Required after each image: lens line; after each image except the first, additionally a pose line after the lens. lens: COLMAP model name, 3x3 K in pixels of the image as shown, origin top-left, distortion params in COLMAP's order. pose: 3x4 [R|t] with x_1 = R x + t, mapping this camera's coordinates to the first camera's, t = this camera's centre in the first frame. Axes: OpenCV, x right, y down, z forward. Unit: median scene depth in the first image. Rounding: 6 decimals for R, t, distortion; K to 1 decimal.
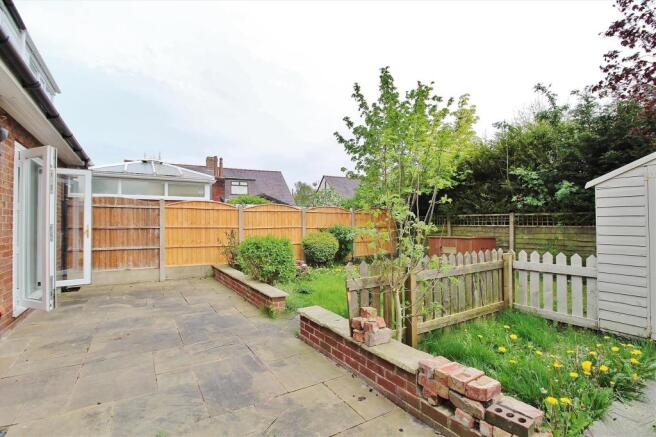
lens RADIAL K [[307.2, 0, 328.0], [0, 307.2, 218.5], [0, 0, 1]] dist [-0.001317, -0.000299]
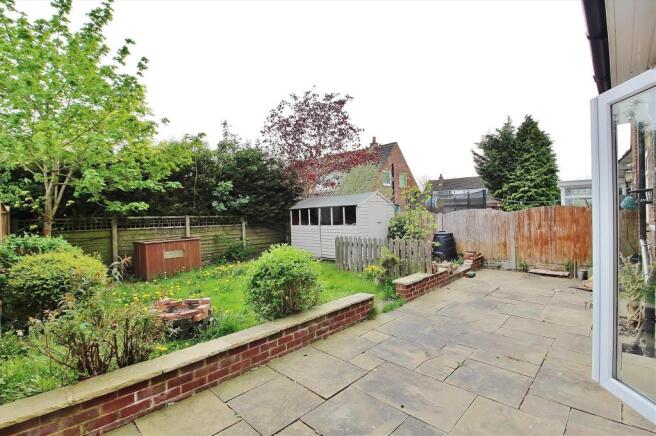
lens RADIAL K [[304.0, 0, 328.0], [0, 304.0, 218.0], [0, 0, 1]] dist [-0.001777, -0.000129]
pose [[-0.242128, 0.001809, 0.970243, -0.799601], [0.008018, 0.999968, 0.000136, -0.005209], [-0.970211, 0.007813, -0.242134, 0.979467]]
